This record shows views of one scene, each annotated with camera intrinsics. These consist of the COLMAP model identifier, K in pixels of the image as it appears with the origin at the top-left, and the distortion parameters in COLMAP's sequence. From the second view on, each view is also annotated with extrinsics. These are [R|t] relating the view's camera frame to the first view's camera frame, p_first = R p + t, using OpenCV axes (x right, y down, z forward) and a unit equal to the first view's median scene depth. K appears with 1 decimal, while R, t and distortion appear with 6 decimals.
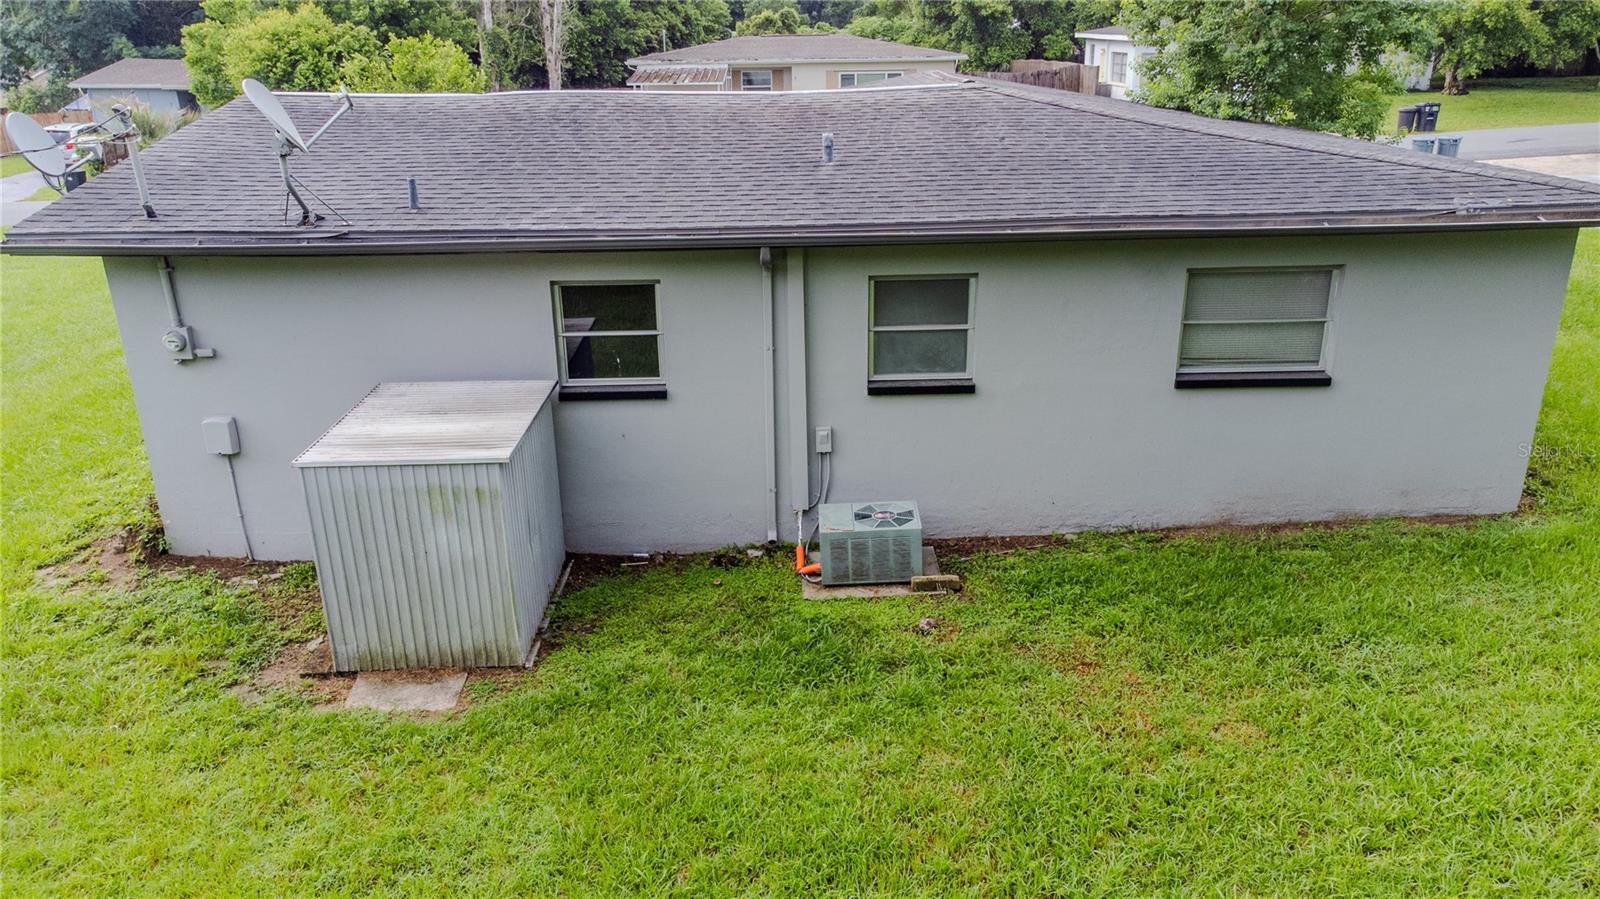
lens RADIAL K [[1188.8, 0, 800.0], [0, 1188.8, 449.5], [0, 0, 1]] dist [0.029230, 0.059535]
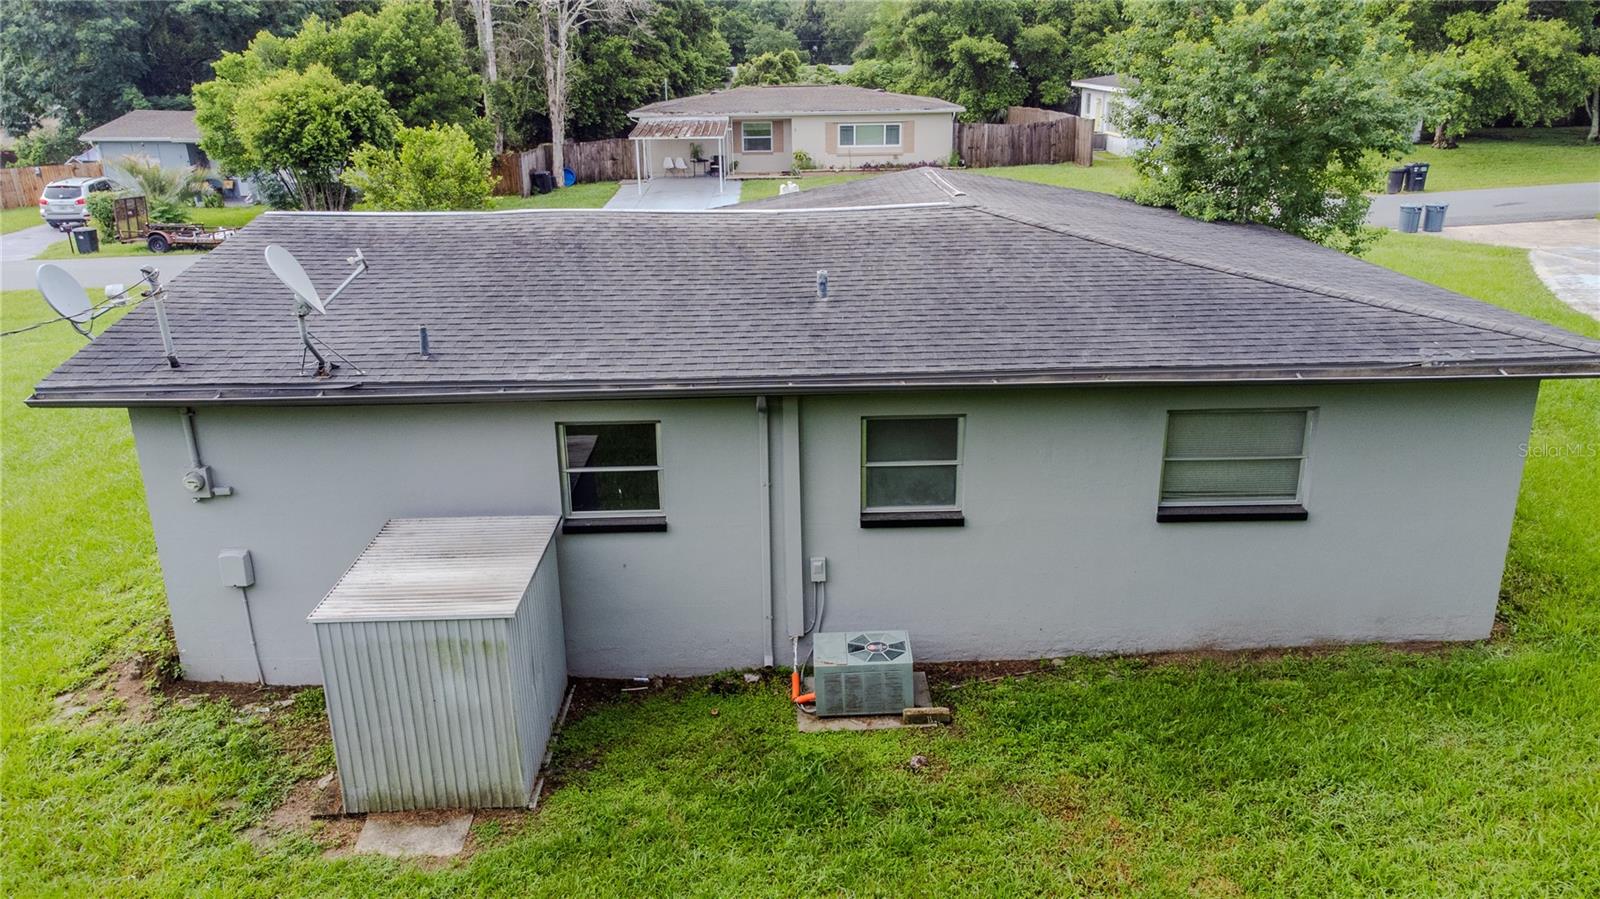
lens RADIAL K [[1188.8, 0, 800.0], [0, 1188.8, 449.5], [0, 0, 1]] dist [0.029230, 0.059535]
pose [[1.000000, -0.000065, -0.000827, 0.005003], [0.000048, 0.999783, -0.020816, -0.093167], [0.000828, 0.020816, 0.999783, -0.037649]]
